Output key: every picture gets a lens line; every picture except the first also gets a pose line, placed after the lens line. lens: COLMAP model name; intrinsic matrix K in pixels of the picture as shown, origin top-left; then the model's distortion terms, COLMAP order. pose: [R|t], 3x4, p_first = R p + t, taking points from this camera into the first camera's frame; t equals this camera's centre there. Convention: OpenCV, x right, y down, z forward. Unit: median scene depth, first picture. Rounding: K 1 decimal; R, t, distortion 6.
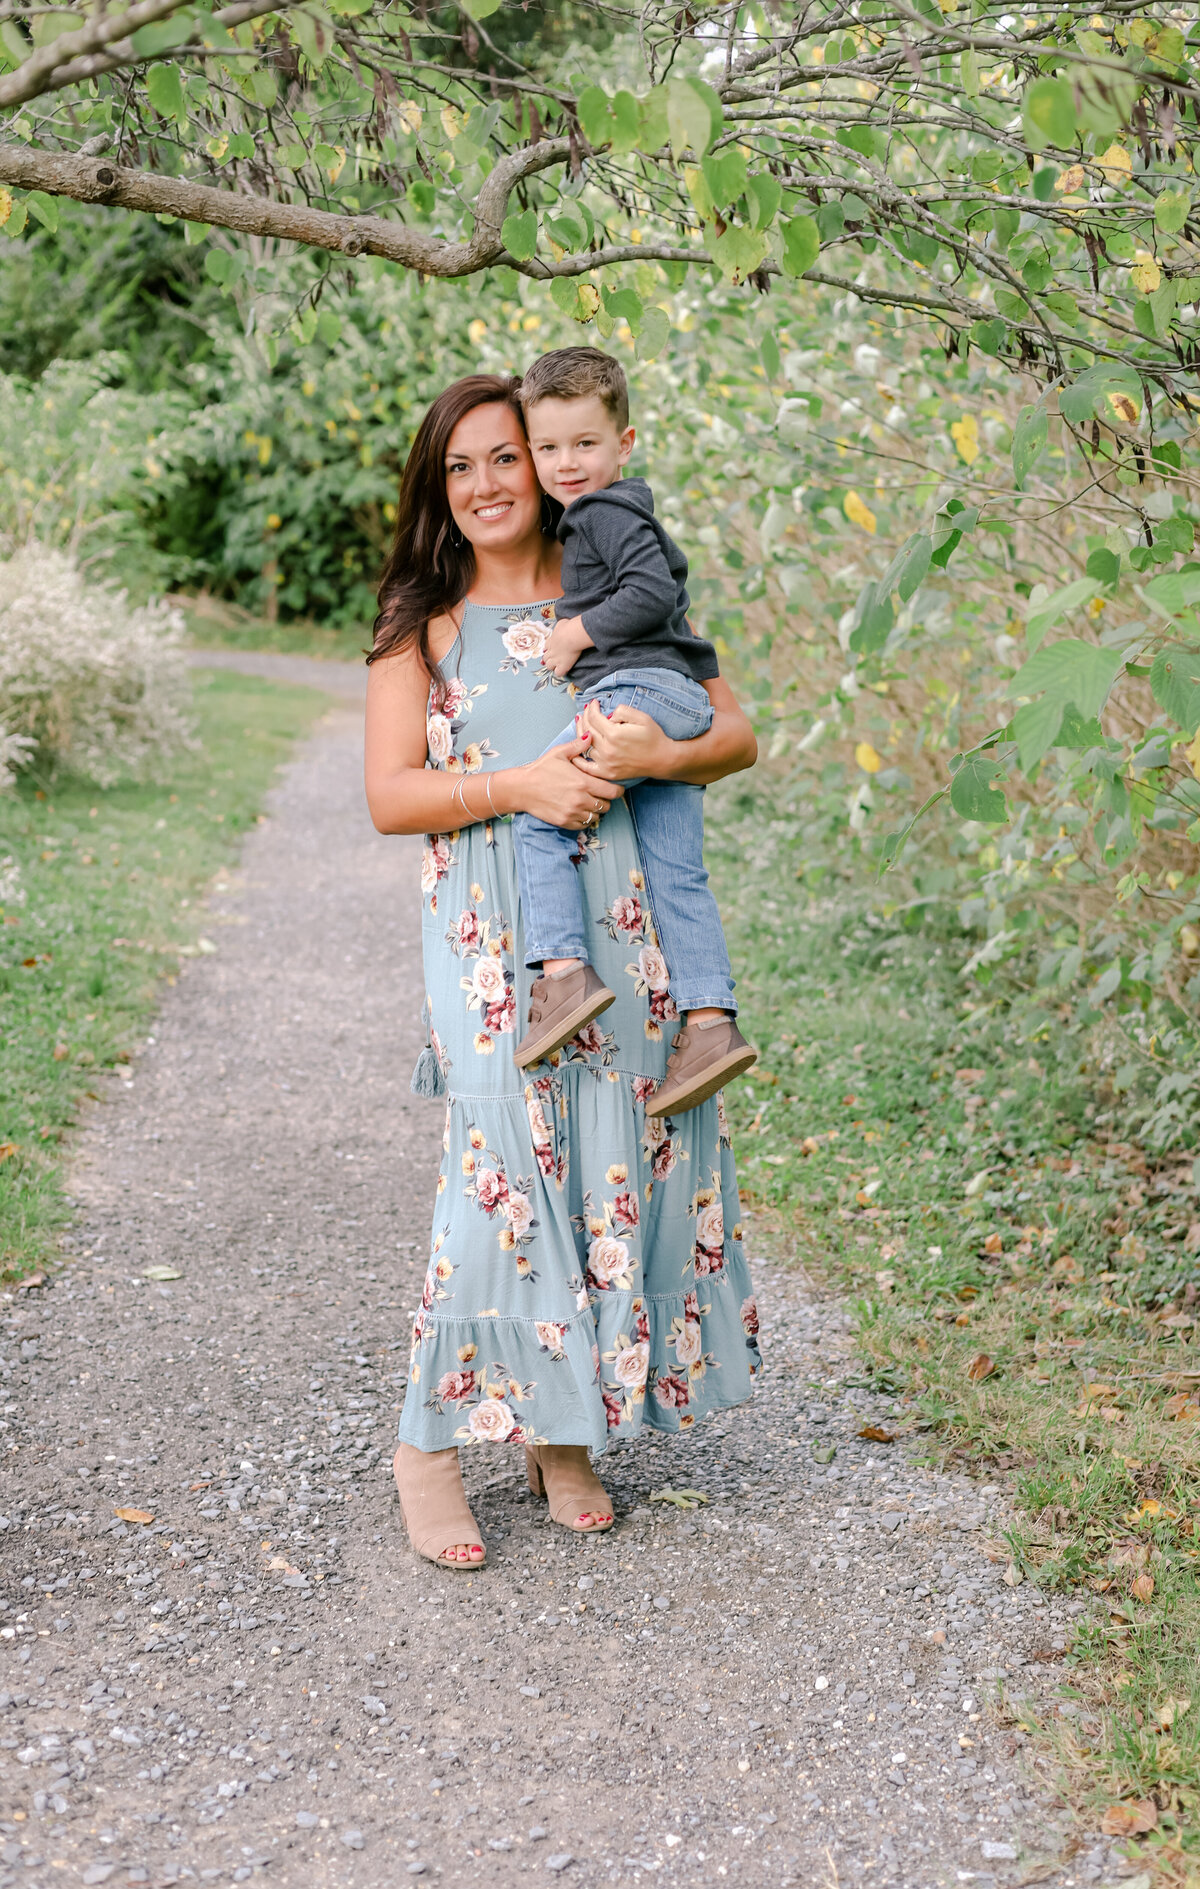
lens RADIAL K [[2745.6, 0, 657.4], [0, 2745.6, 995.1], [0, 0, 1]] dist [0.055903, -0.280228]
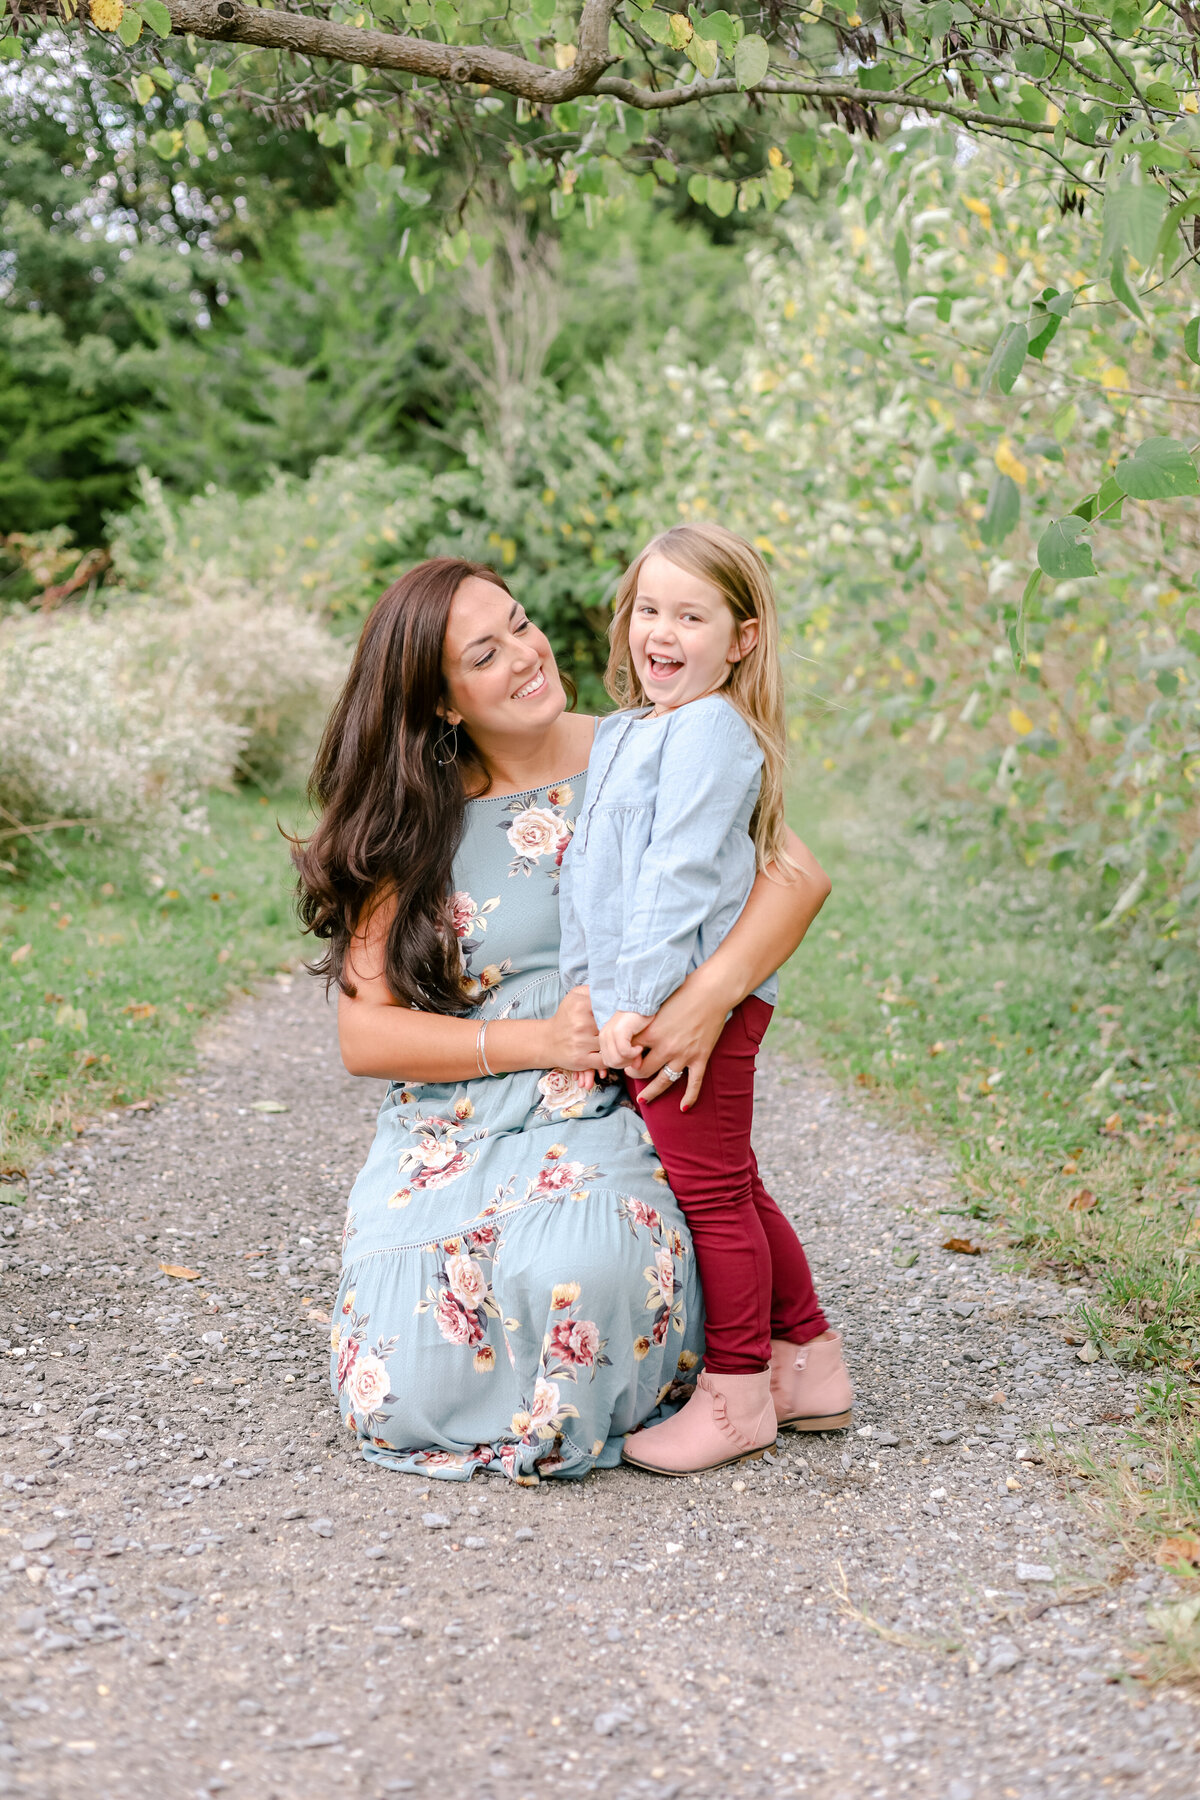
lens RADIAL K [[2480.6, 0, 600.0], [0, 2480.6, 900.0], [0, 0, 1]] dist [0.056459, -0.278252]
pose [[0.993446, 0.011621, -0.113712, 0.049632], [-0.021057, 0.996399, -0.082134, 0.110308], [0.112348, 0.083990, 0.990113, 0.114408]]
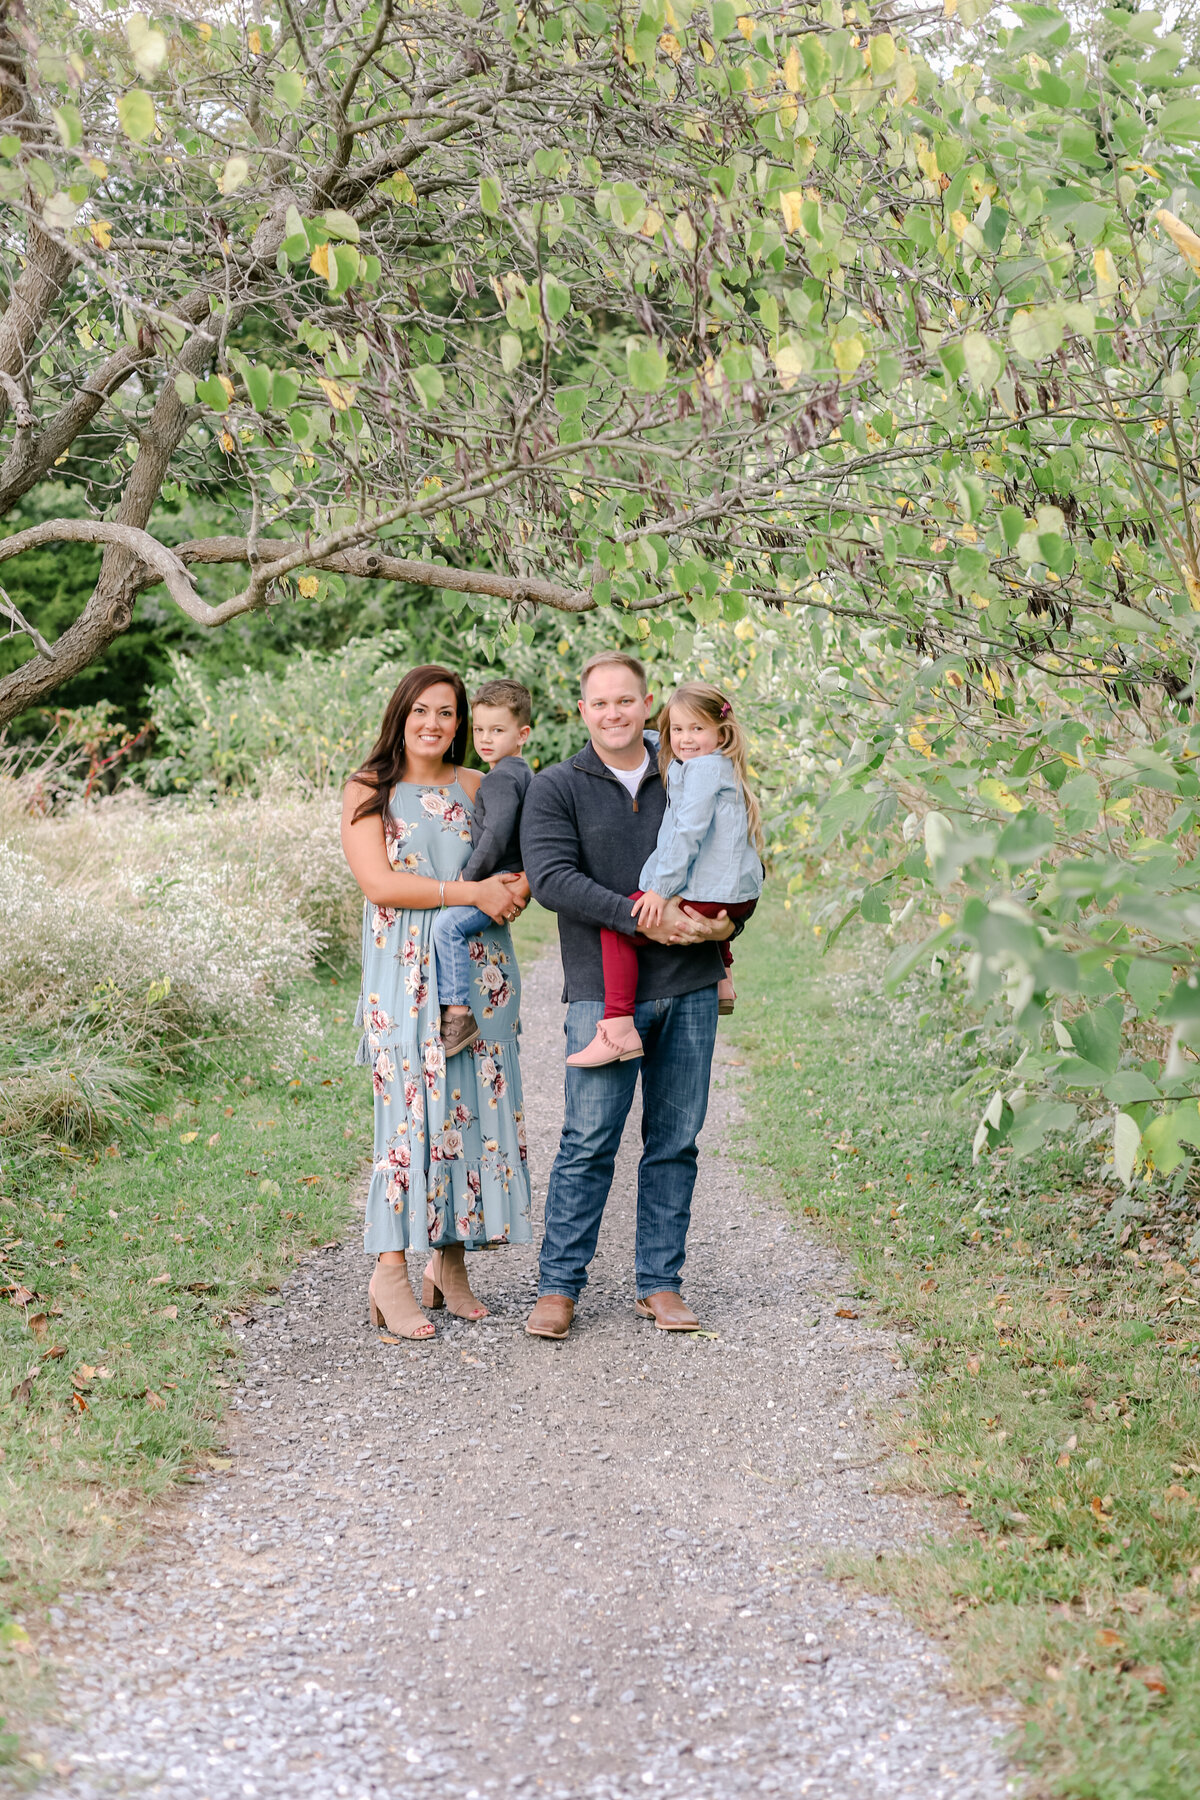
lens RADIAL K [[2744.6, 0, 595.1], [0, 2744.6, 928.9], [0, 0, 1]] dist [0.046857, -0.000779]
pose [[0.992038, -0.024464, -0.123544, 0.133440], [0.010984, 0.994020, -0.108640, 0.106235], [0.125463, 0.106418, 0.986374, -0.601076]]
